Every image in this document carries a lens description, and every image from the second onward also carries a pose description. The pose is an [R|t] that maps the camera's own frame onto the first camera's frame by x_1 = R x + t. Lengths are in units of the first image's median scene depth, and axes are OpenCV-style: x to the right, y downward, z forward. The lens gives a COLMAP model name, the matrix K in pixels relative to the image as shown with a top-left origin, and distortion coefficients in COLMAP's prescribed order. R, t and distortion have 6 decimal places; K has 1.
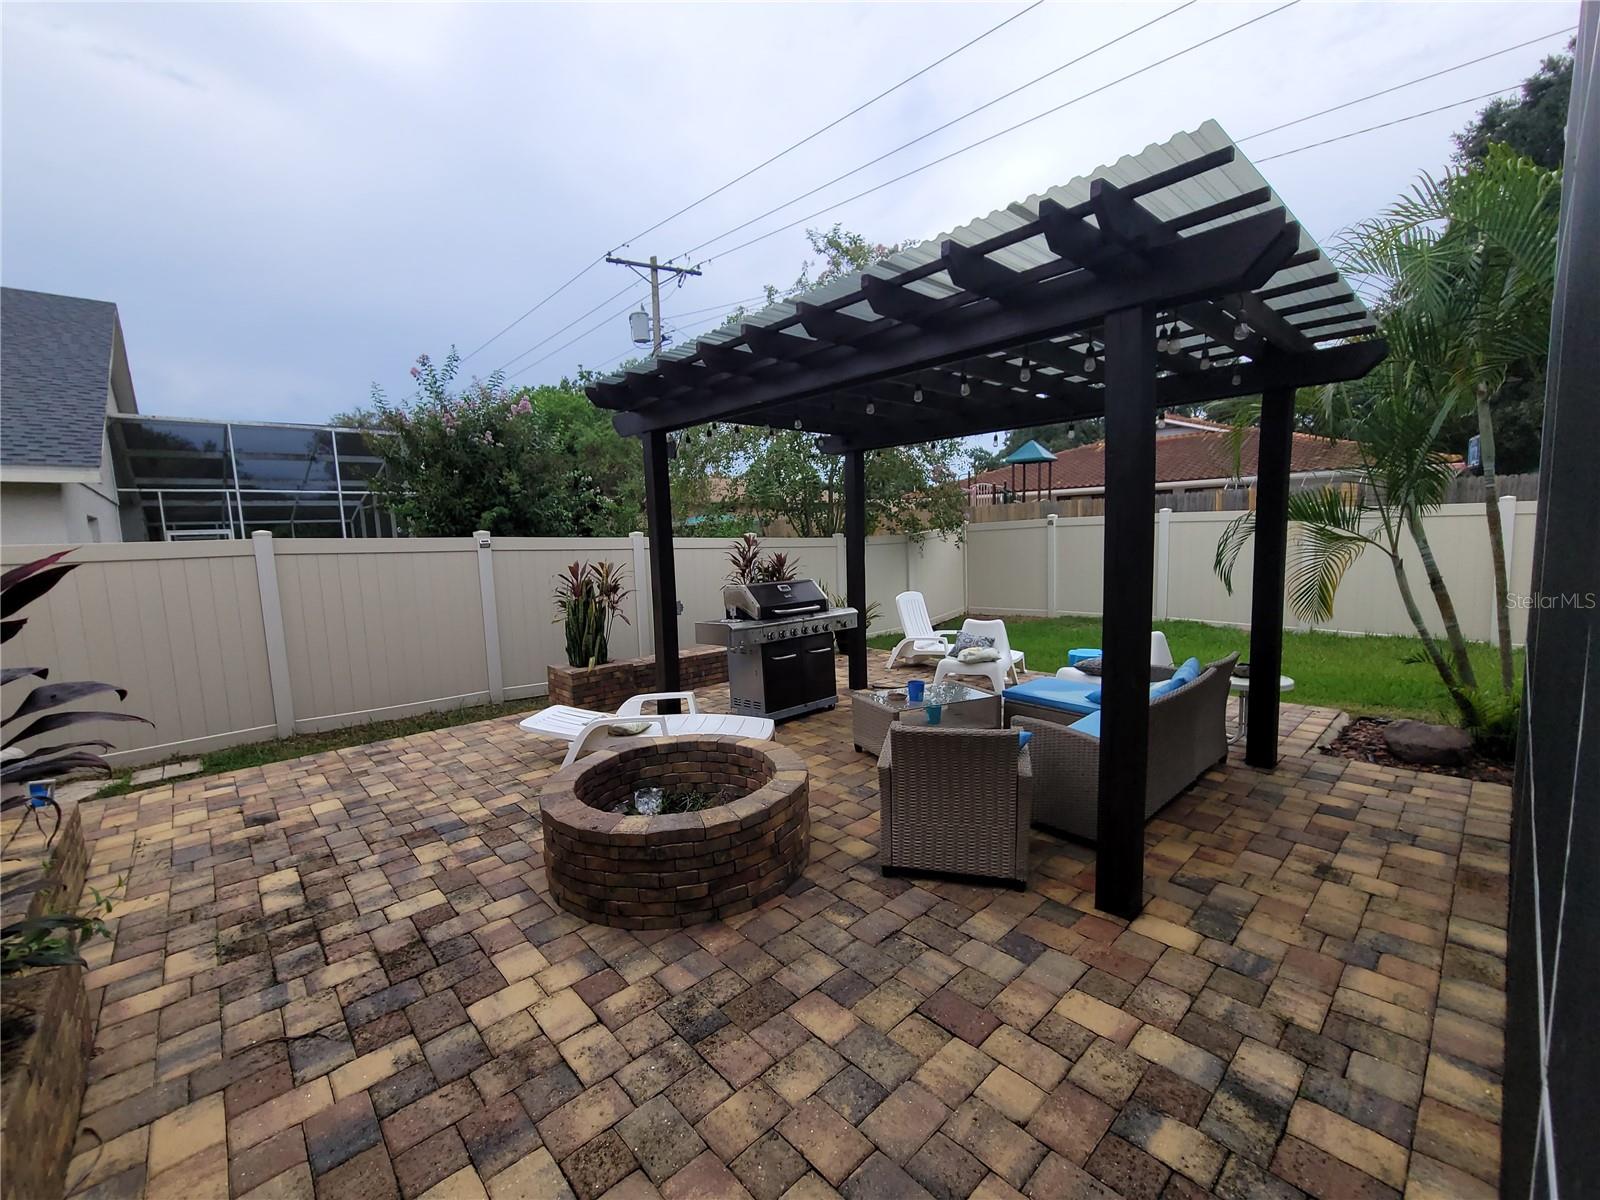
lens RADIAL K [[656.2, 0, 788.1], [0, 656.2, 604.1], [0, 0, 1]] dist [0.003935, -0.002481]
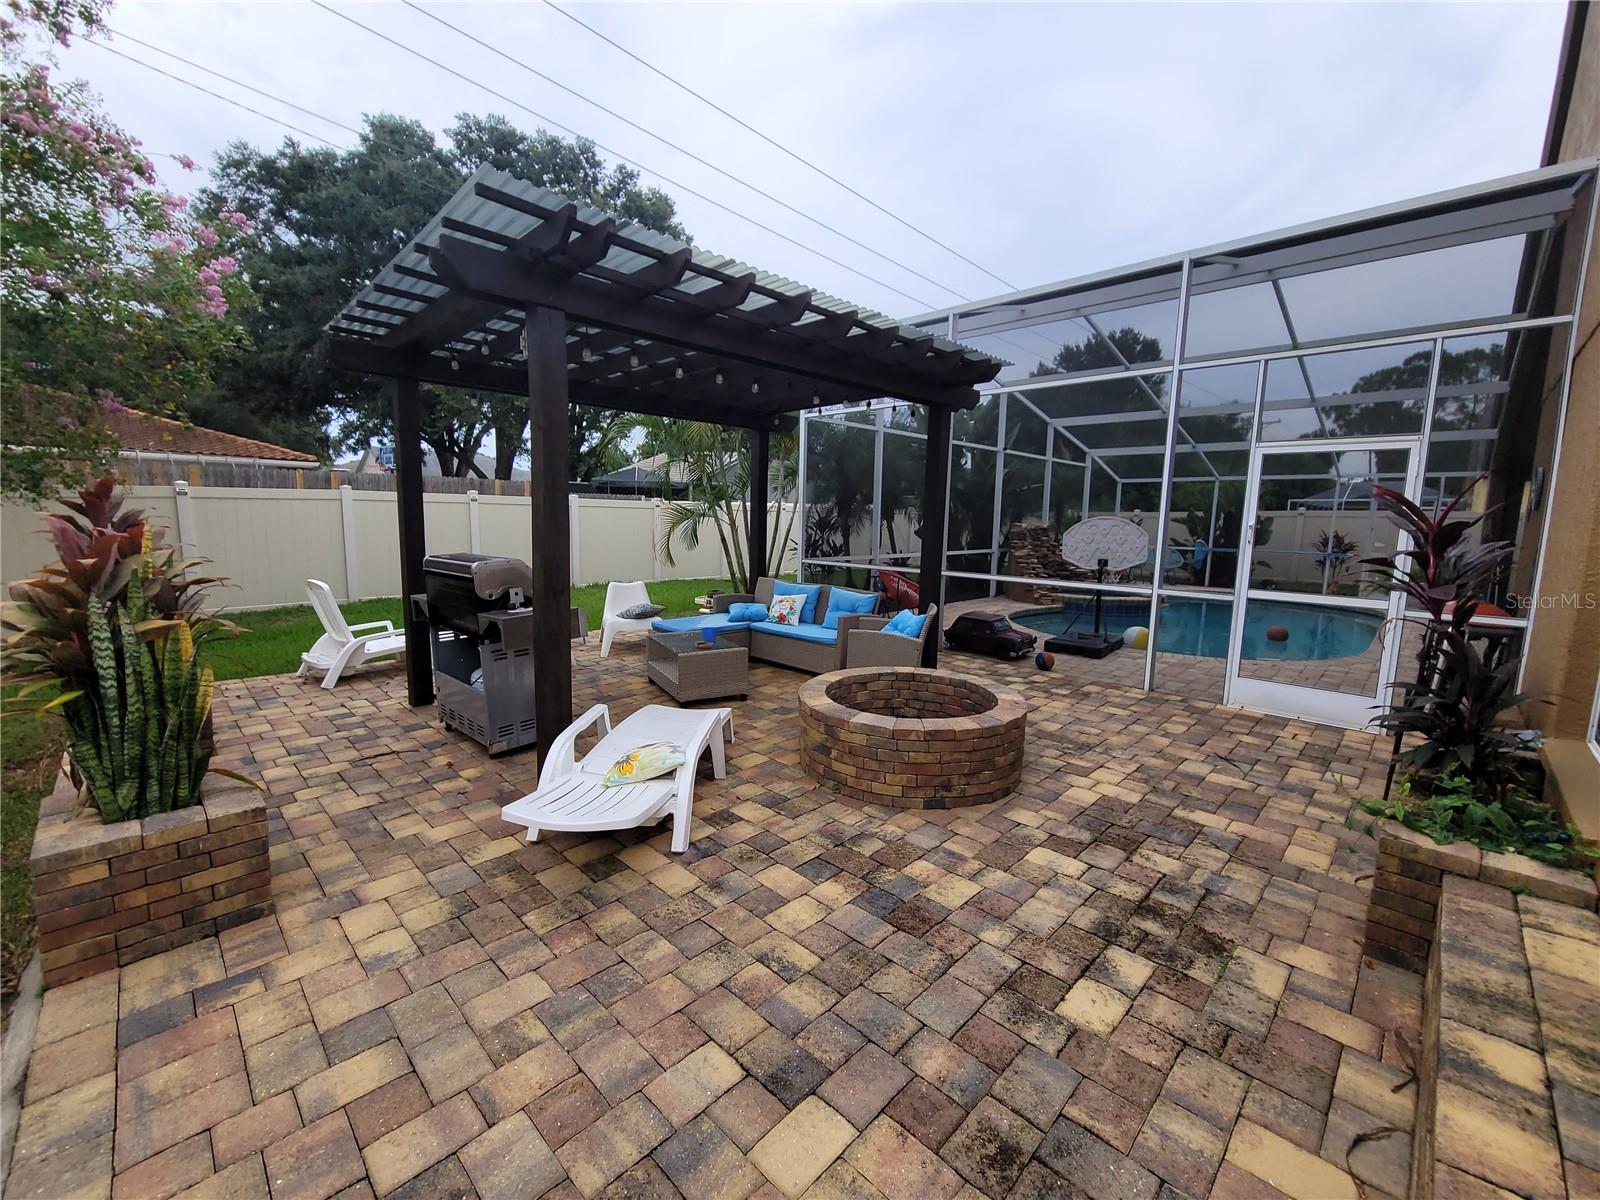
lens RADIAL K [[656.2, 0, 790.4], [0, 656.2, 600.7], [0, 0, 1]] dist [0.003935, -0.002481]
pose [[-0.049894, -0.101441, 0.993590, -1.441869], [0.092642, 0.990070, 0.105734, -0.054748], [-0.994449, 0.097324, -0.040001, 1.370728]]
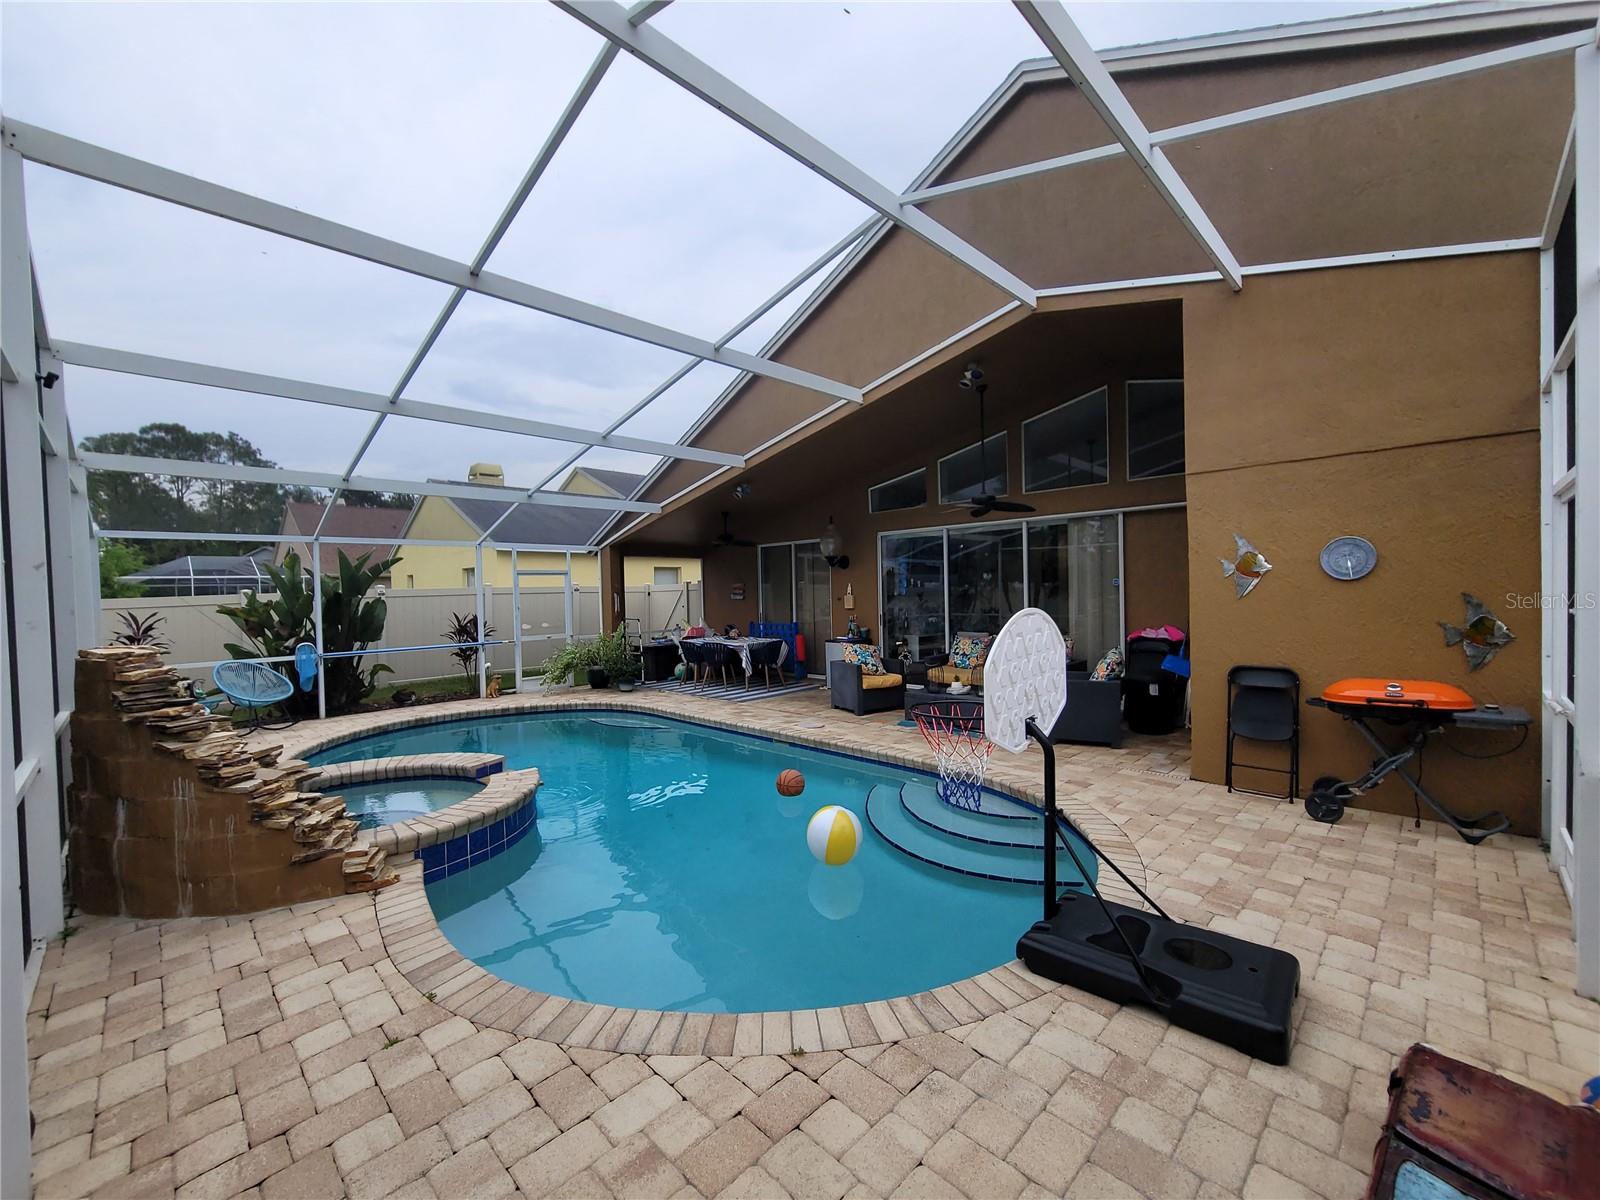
lens RADIAL K [[656.2, 0, 788.3], [0, 656.2, 598.9], [0, 0, 1]] dist [0.003935, -0.002481]
pose [[-0.997771, 0.054993, -0.037808, 1.335320], [0.049794, 0.990668, 0.126875, -0.148388], [0.044432, 0.124709, -0.991198, 0.989819]]
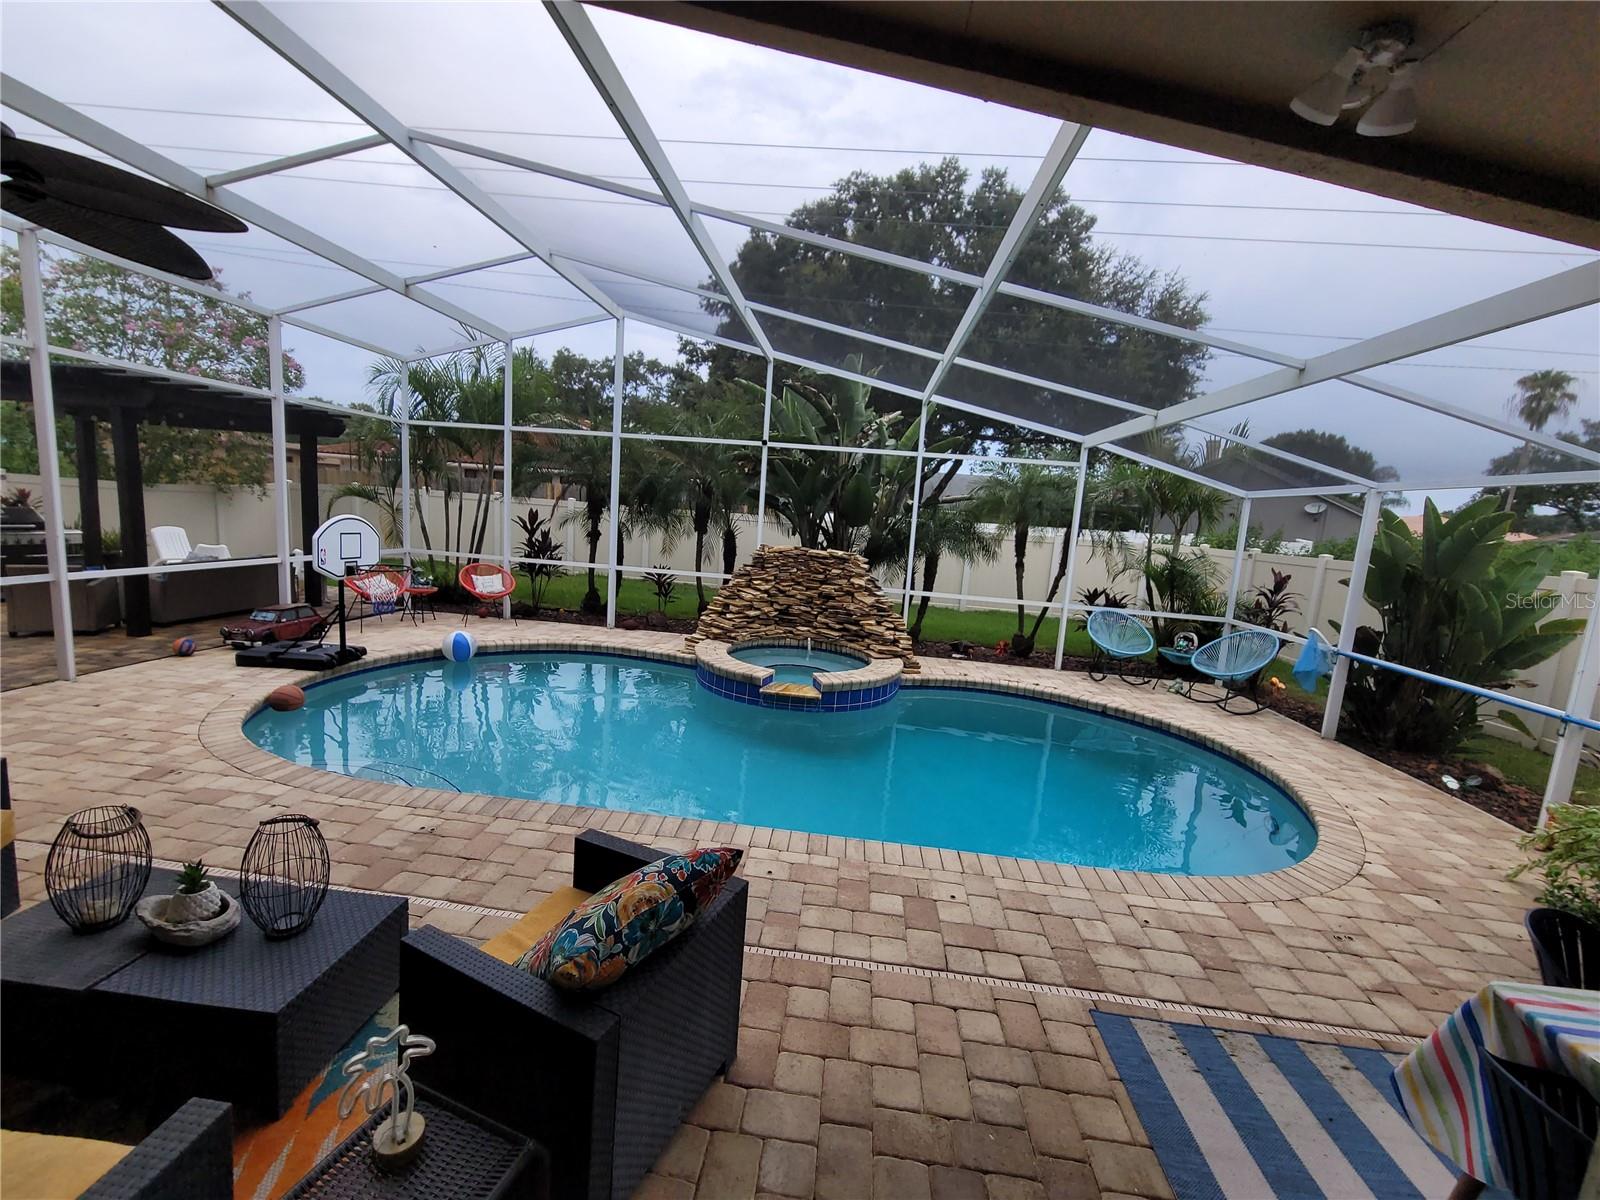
lens RADIAL K [[656.2, 0, 790.5], [0, 656.2, 599.0], [0, 0, 1]] dist [0.003935, -0.002481]
pose [[0.745541, -0.007284, 0.666420, 0.625336], [-0.019453, 0.999276, 0.032686, 0.168796], [-0.666175, -0.037333, 0.744860, -2.363394]]
